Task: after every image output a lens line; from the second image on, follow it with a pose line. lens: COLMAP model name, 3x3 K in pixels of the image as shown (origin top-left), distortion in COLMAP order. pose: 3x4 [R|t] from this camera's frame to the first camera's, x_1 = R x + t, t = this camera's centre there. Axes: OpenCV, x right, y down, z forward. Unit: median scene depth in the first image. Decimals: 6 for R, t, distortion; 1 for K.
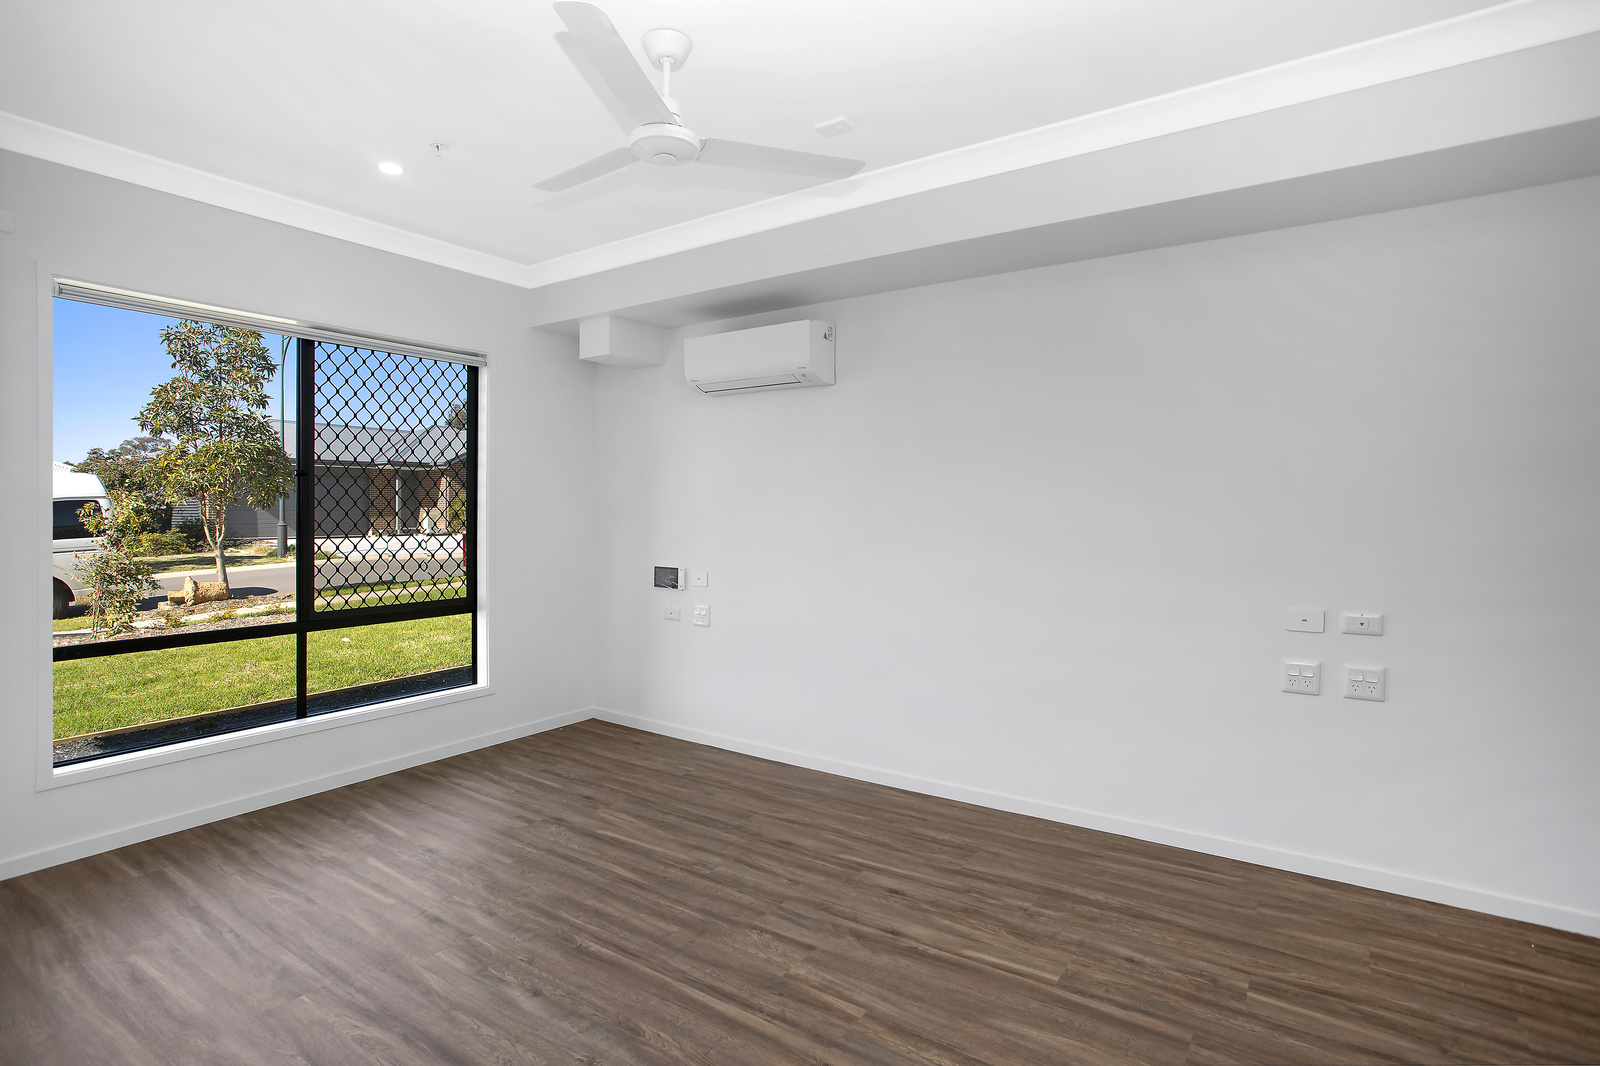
lens RADIAL K [[796.1, 0, 791.3], [0, 796.1, 534.9], [0, 0, 1]] dist [-0.027756, 0.001428]
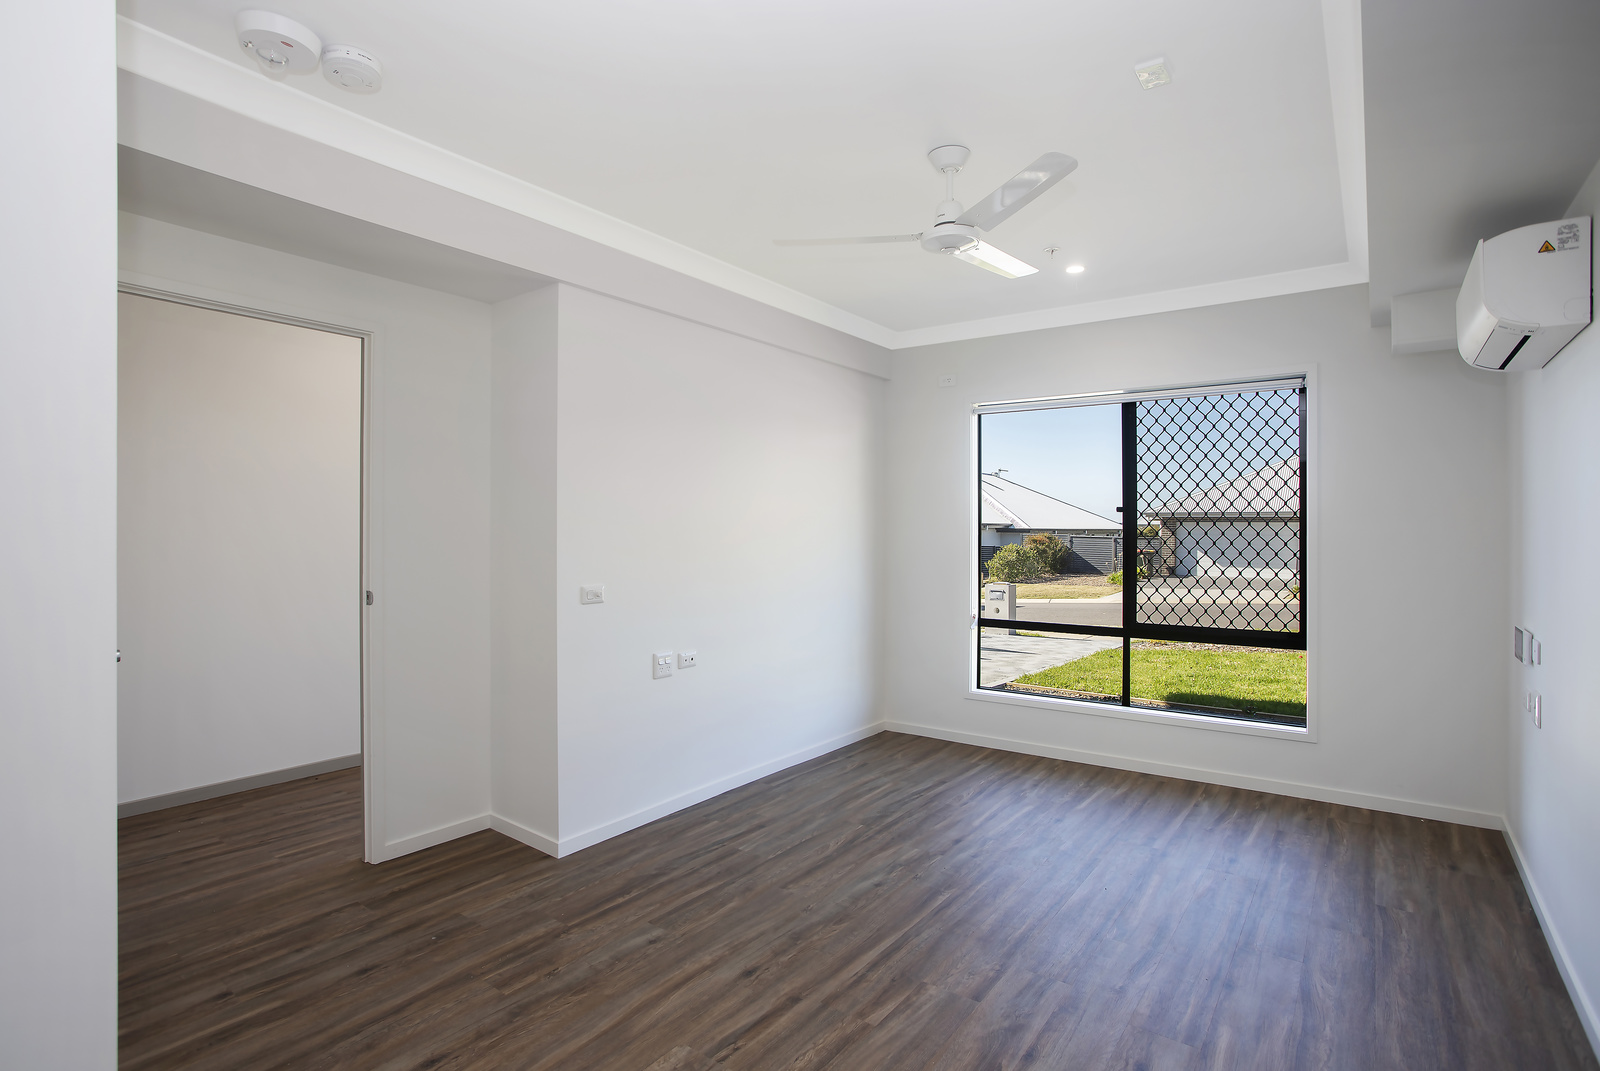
lens RADIAL K [[796.1, 0, 792.4], [0, 796.1, 527.7], [0, 0, 1]] dist [-0.027756, 0.001428]
pose [[-0.023043, -0.001411, -0.999733, 0.732675], [-0.031292, 0.999510, -0.000689, -0.036574], [0.999245, 0.031268, -0.023076, 0.568004]]
